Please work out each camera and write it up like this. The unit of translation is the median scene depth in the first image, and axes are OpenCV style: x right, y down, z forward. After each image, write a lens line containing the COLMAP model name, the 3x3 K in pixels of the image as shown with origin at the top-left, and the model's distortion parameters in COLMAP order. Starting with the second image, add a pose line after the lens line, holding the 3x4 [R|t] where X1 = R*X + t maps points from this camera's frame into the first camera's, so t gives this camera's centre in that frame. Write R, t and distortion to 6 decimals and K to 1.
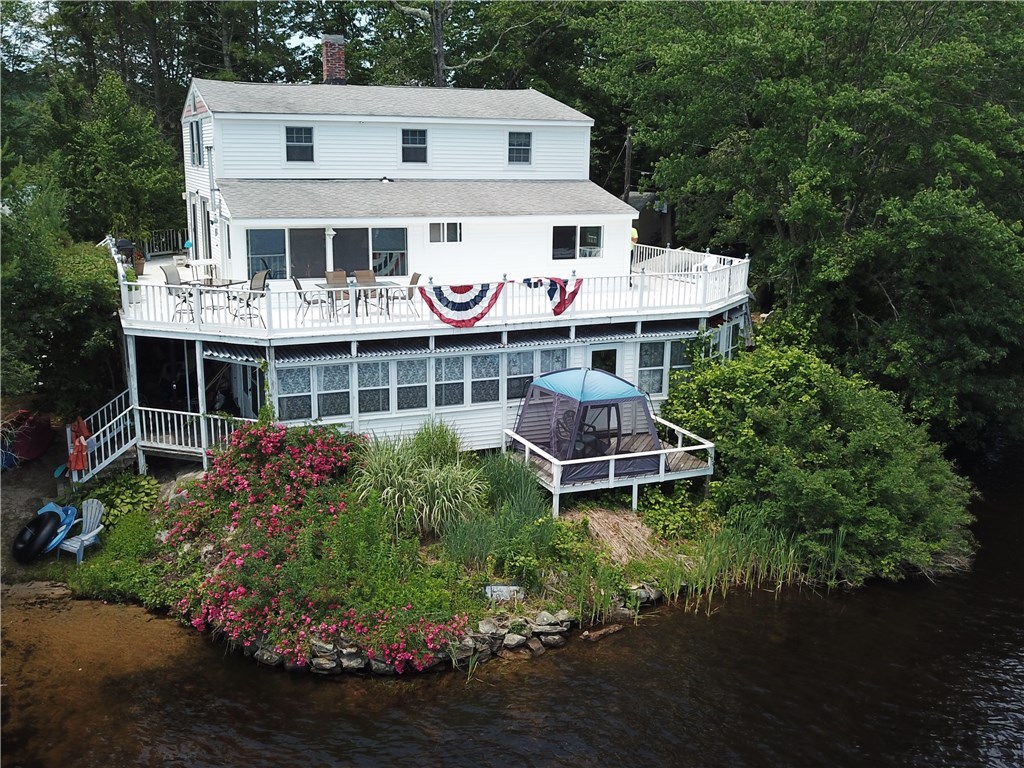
lens RADIAL K [[1007.6, 0, 512.0], [0, 1007.6, 384.0], [0, 0, 1]] dist [0.088983, -0.270171]
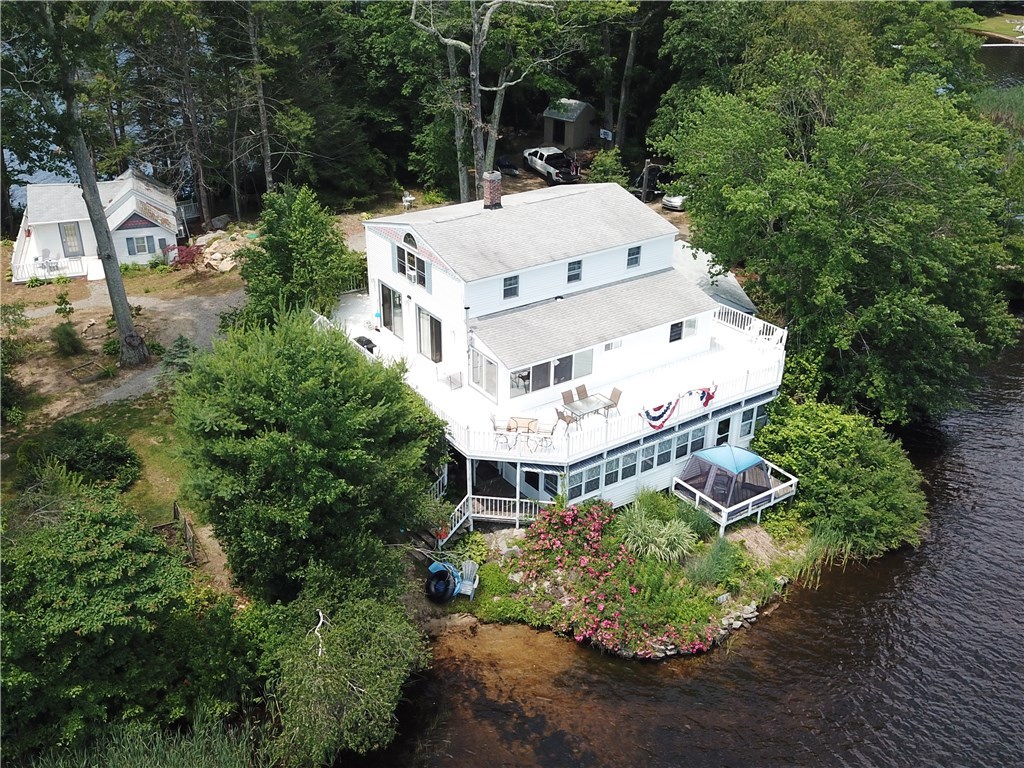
lens RADIAL K [[1007.6, 0, 512.0], [0, 1007.6, 384.0], [0, 0, 1]] dist [0.088983, -0.270171]
pose [[0.979793, -0.094762, 0.176143, -0.581386], [0.048361, 0.966755, 0.251090, -0.568012], [-0.194081, -0.237497, 0.951802, -0.535420]]
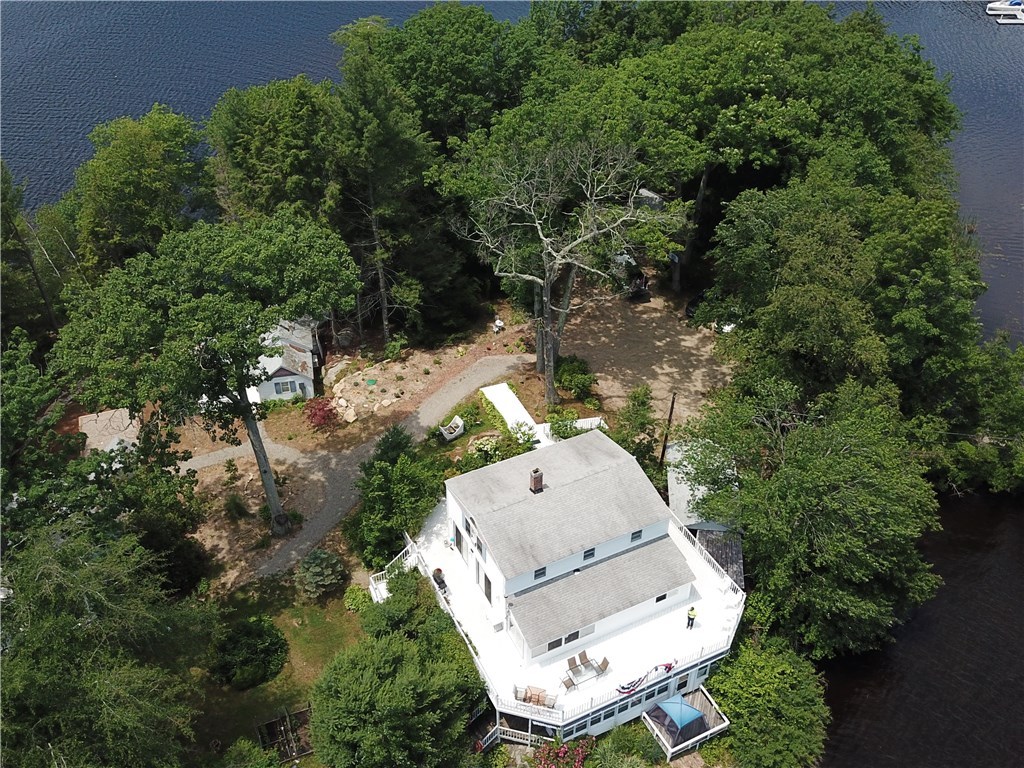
lens RADIAL K [[1007.6, 0, 512.0], [0, 1007.6, 384.0], [0, 0, 1]] dist [0.088983, -0.270171]
pose [[0.997996, -0.046651, 0.042742, -0.409290], [0.022089, 0.889931, 0.455560, -1.864307], [-0.059290, -0.453703, 0.889179, -0.829384]]
